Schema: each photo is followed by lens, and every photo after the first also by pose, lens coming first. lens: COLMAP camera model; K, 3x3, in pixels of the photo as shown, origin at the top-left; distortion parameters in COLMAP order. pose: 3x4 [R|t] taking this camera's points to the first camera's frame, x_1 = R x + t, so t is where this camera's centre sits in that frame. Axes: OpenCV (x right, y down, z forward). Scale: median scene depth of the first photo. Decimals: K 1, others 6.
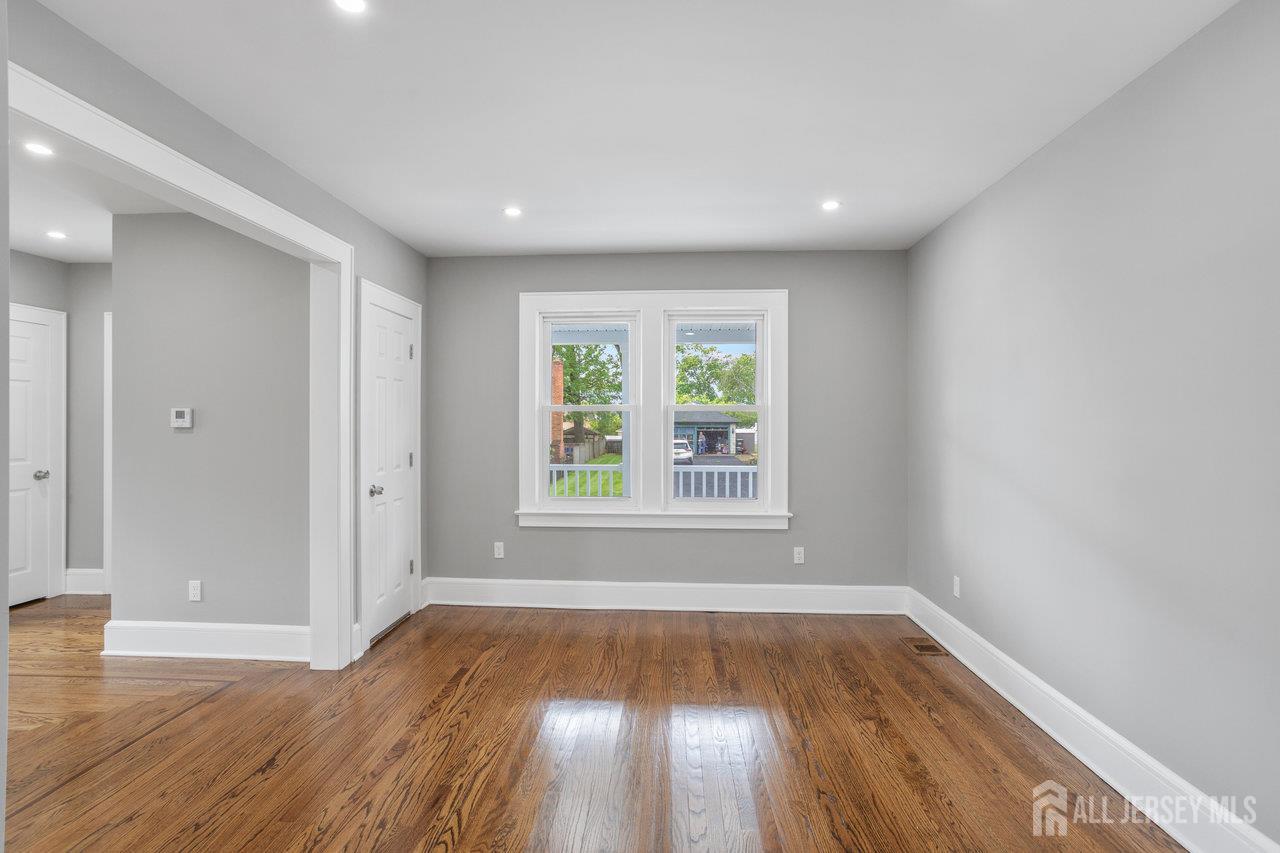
lens RADIAL K [[627.5, 0, 632.7], [0, 627.5, 422.1], [0, 0, 1]] dist [-0.042210, 0.024906]
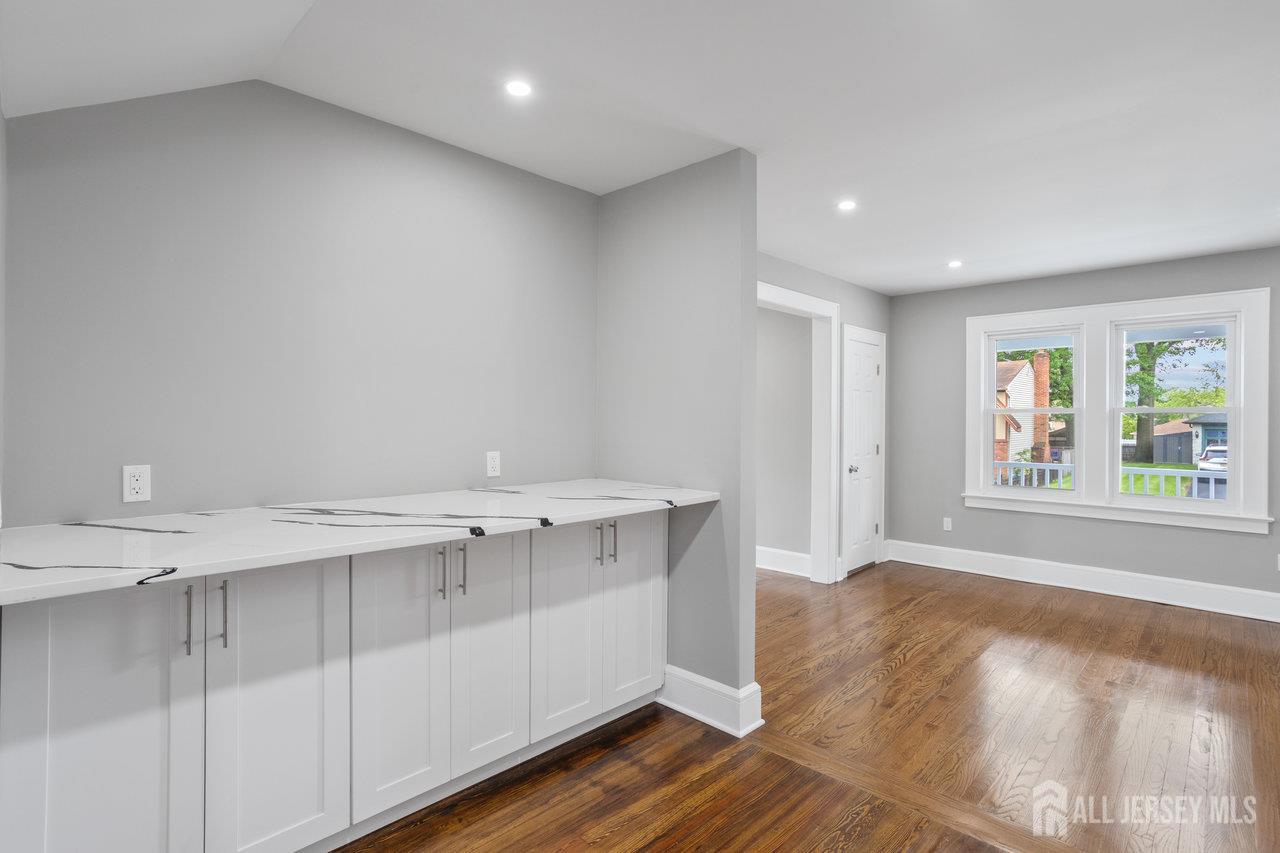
lens RADIAL K [[627.5, 0, 634.5], [0, 627.5, 423.6], [0, 0, 1]] dist [-0.042210, 0.024906]
pose [[0.759470, 0.006904, -0.650506, 0.130329], [-0.004582, 0.999976, 0.005263, -0.001077], [0.650526, -0.001017, 0.759483, -0.387953]]
